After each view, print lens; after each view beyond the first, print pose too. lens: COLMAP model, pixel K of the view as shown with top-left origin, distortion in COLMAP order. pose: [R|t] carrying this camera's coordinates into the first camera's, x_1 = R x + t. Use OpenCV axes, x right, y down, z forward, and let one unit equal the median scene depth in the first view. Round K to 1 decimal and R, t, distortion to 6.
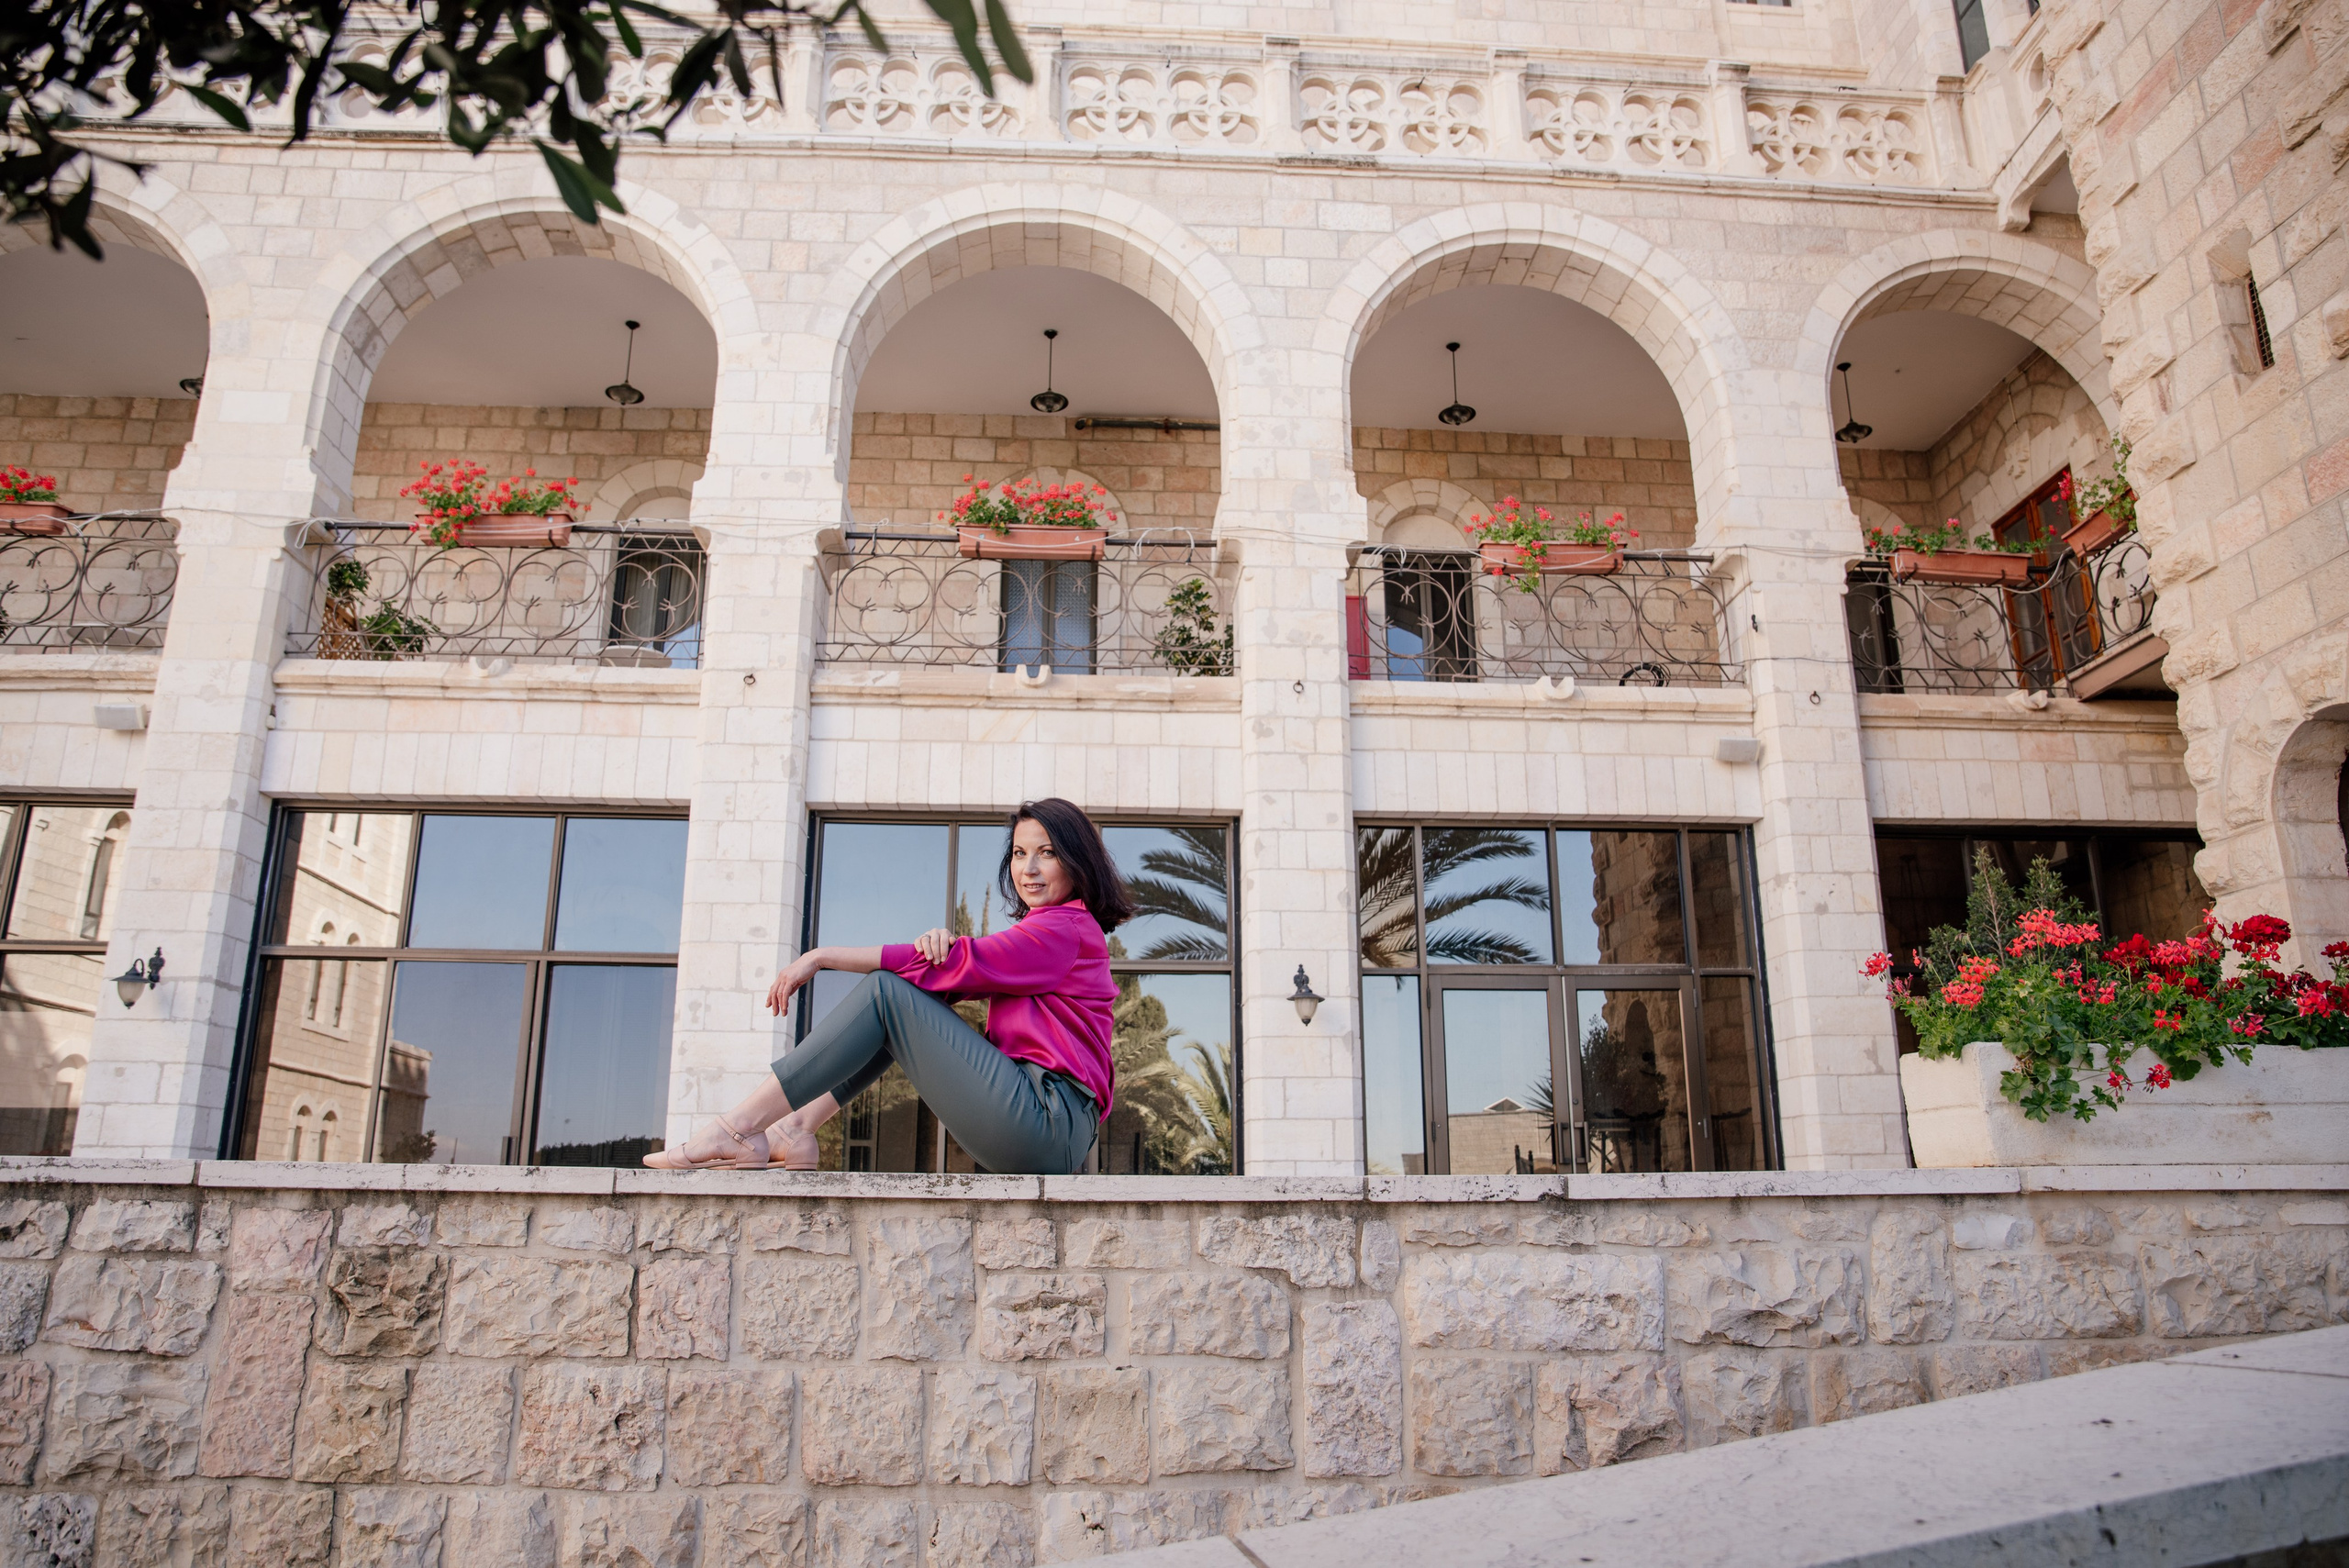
lens RADIAL K [[1616.5, 0, 1201.2], [0, 1616.5, 732.6], [0, 0, 1]] dist [-0.090061, 0.035827]
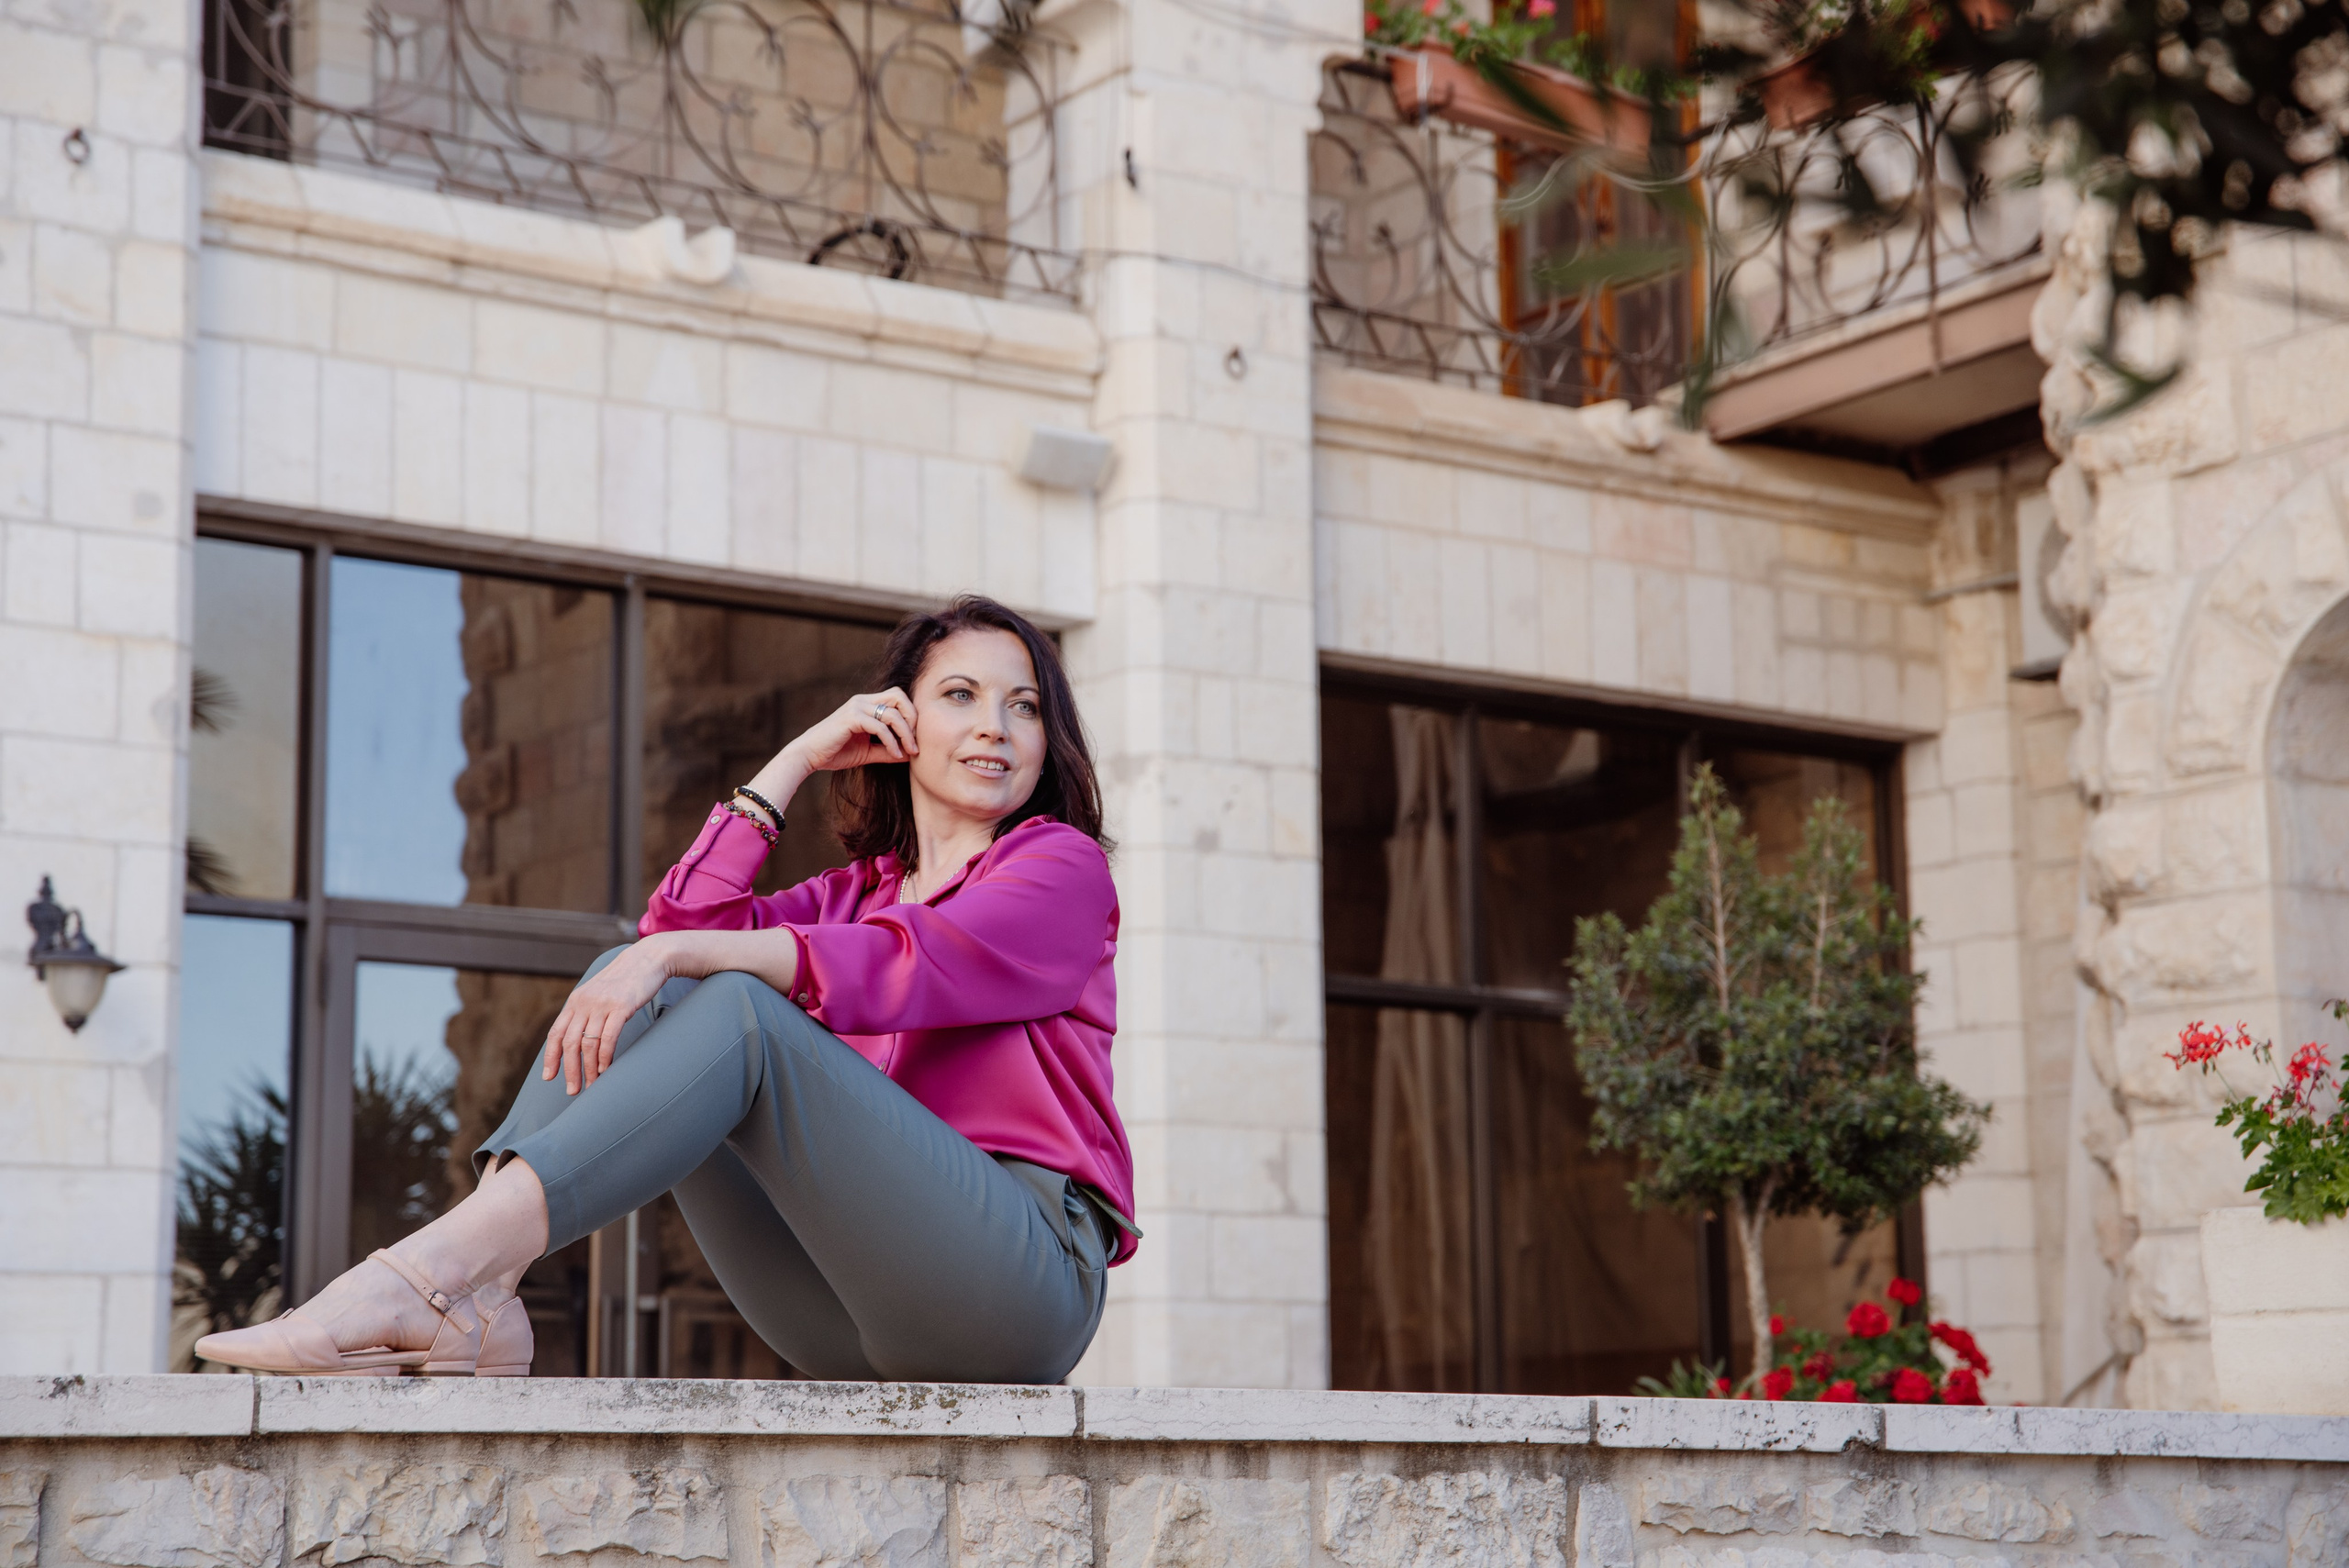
lens RADIAL K [[4377.5, 0, 1189.0], [0, 4377.5, 775.5], [0, 0, 1]] dist [0.247299, 0.000000]
pose [[0.851894, 0.084016, 0.516932, -0.245335], [-0.146538, 0.985862, 0.081261, -0.006120], [-0.502796, -0.144975, 0.852161, -0.039035]]
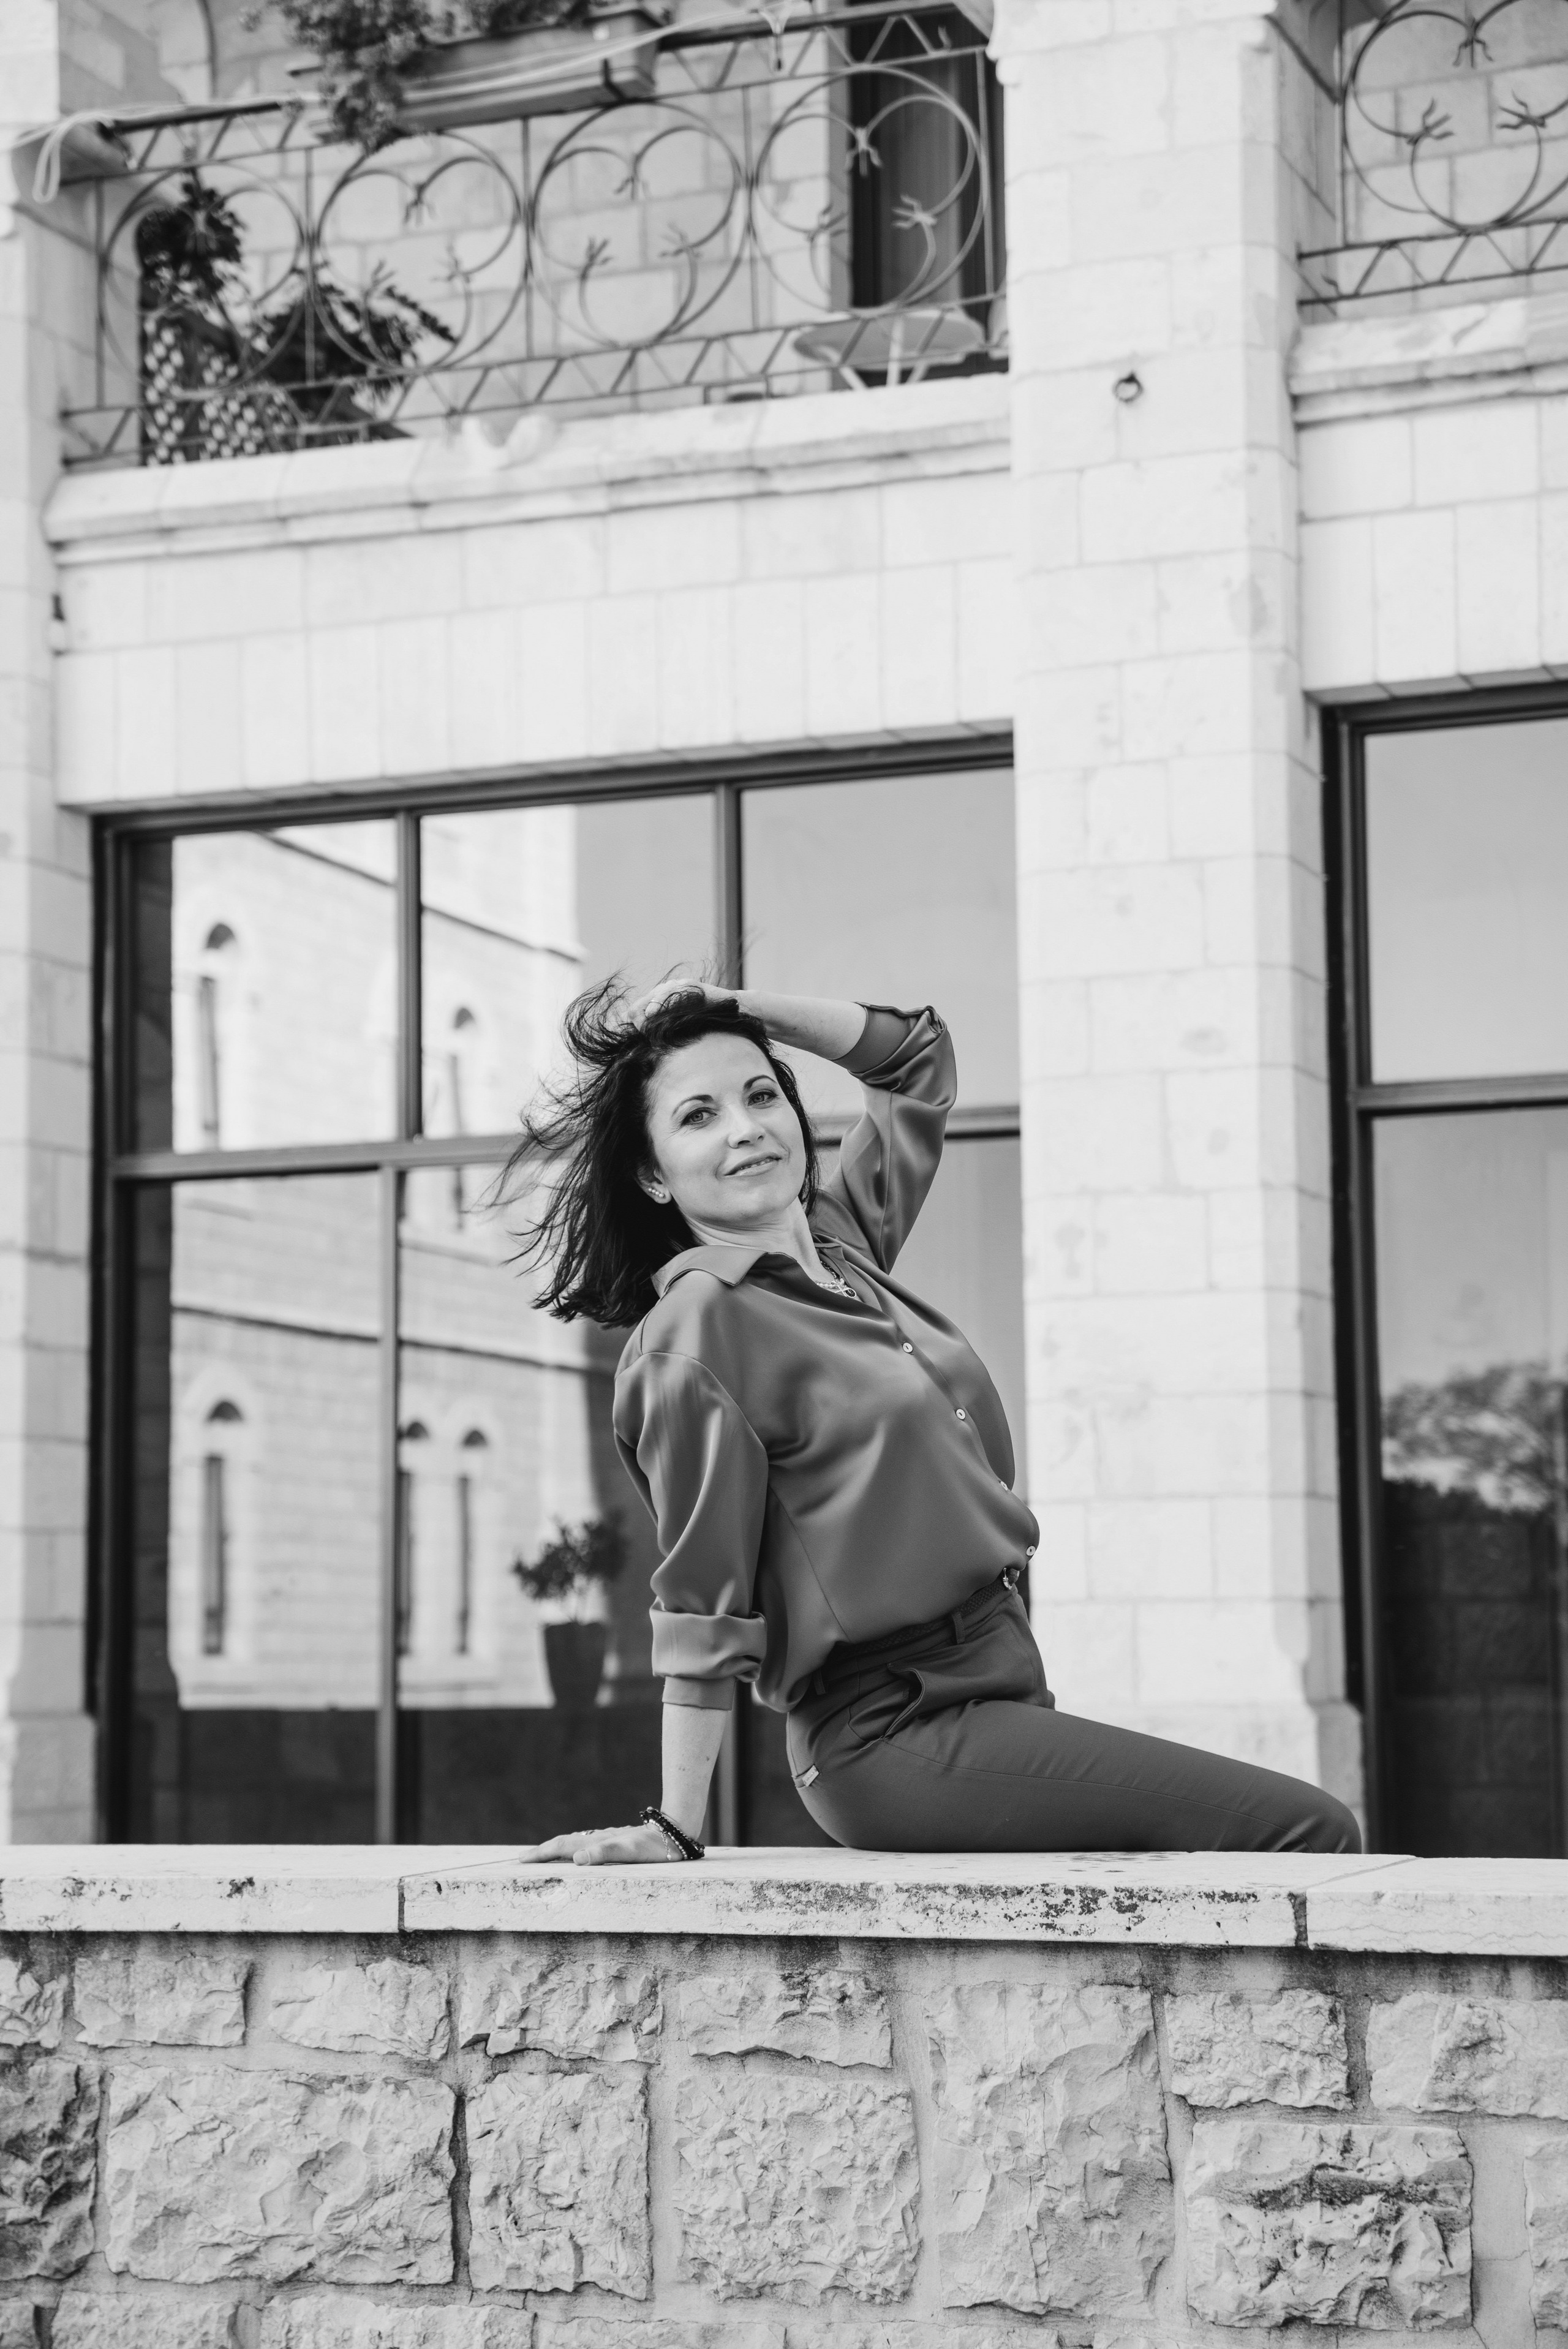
lens RADIAL K [[4377.6, 0, 784.7], [0, 4377.6, 1160.9], [0, 0, 1]] dist [0.247299, 0.000000]
pose [[0.906447, -0.055890, -0.418605, 0.088032], [0.134584, 0.977754, 0.160885, -0.037860], [0.400301, -0.202171, 0.893804, -0.019394]]
